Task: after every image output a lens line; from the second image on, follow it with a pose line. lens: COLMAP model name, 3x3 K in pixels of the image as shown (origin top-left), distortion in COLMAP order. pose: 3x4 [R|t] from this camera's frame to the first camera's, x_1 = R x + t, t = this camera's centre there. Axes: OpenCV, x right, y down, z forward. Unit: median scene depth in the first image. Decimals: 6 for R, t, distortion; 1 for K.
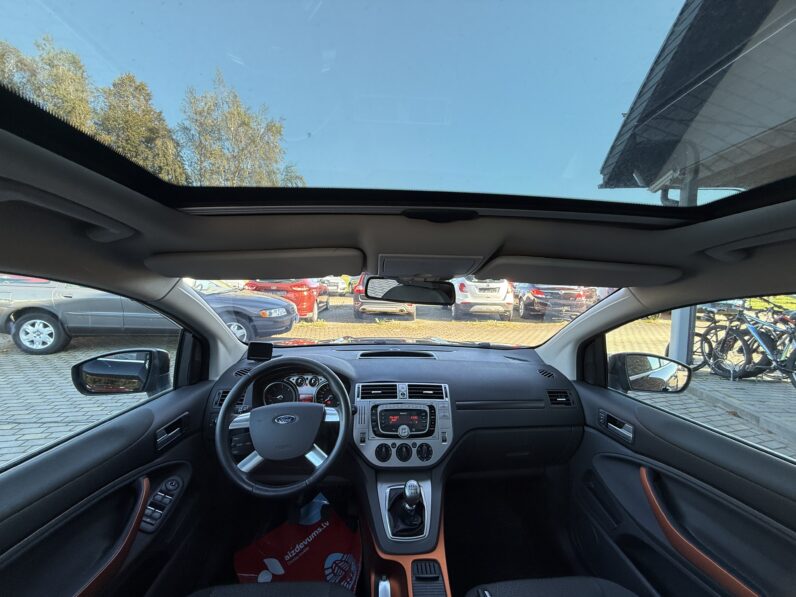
lens RADIAL K [[320.7, 0, 394.3], [0, 320.7, 293.0], [0, 0, 1]] dist [0.000421, -0.001132]
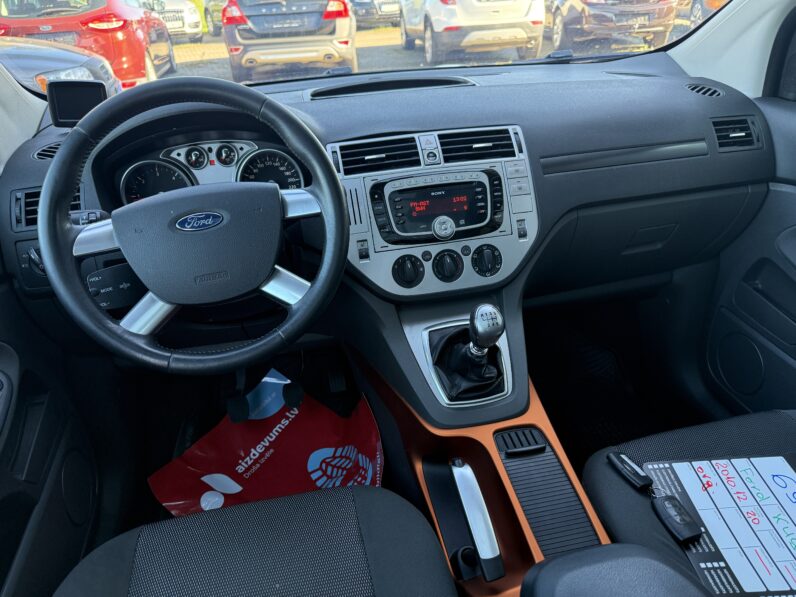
lens RADIAL K [[573.3, 0, 387.1], [0, 573.3, 308.6], [0, 0, 1]] dist [0.058550, -0.079356]
pose [[0.987114, -0.134706, 0.086370, -0.136030], [0.083614, 0.894416, 0.439351, 0.140393], [-0.136434, -0.426468, 0.894154, 0.165329]]
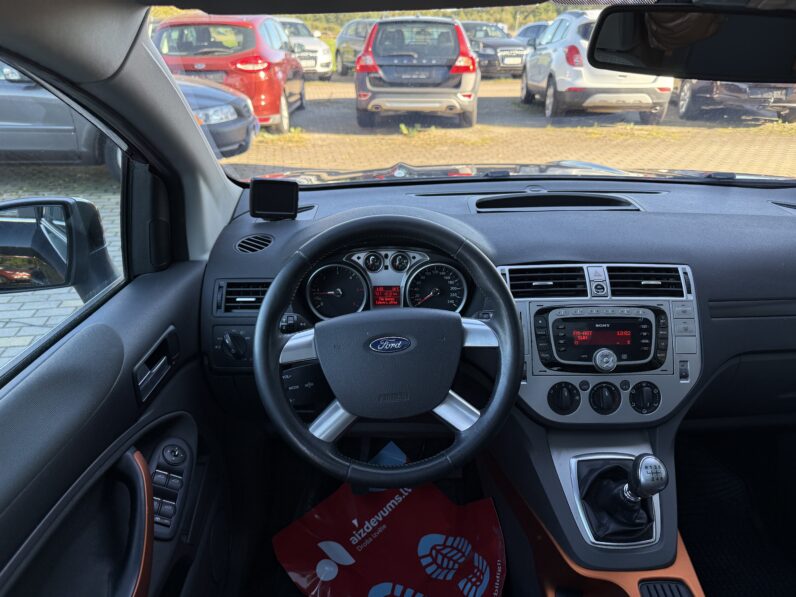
lens RADIAL K [[573.3, 0, 390.8], [0, 573.3, 304.2], [0, 0, 1]] dist [0.058550, -0.079356]
pose [[0.998958, -0.002324, -0.045586, -0.238946], [0.019096, 0.928384, 0.371131, 0.014415], [0.041459, -0.371614, 0.927461, 0.179478]]
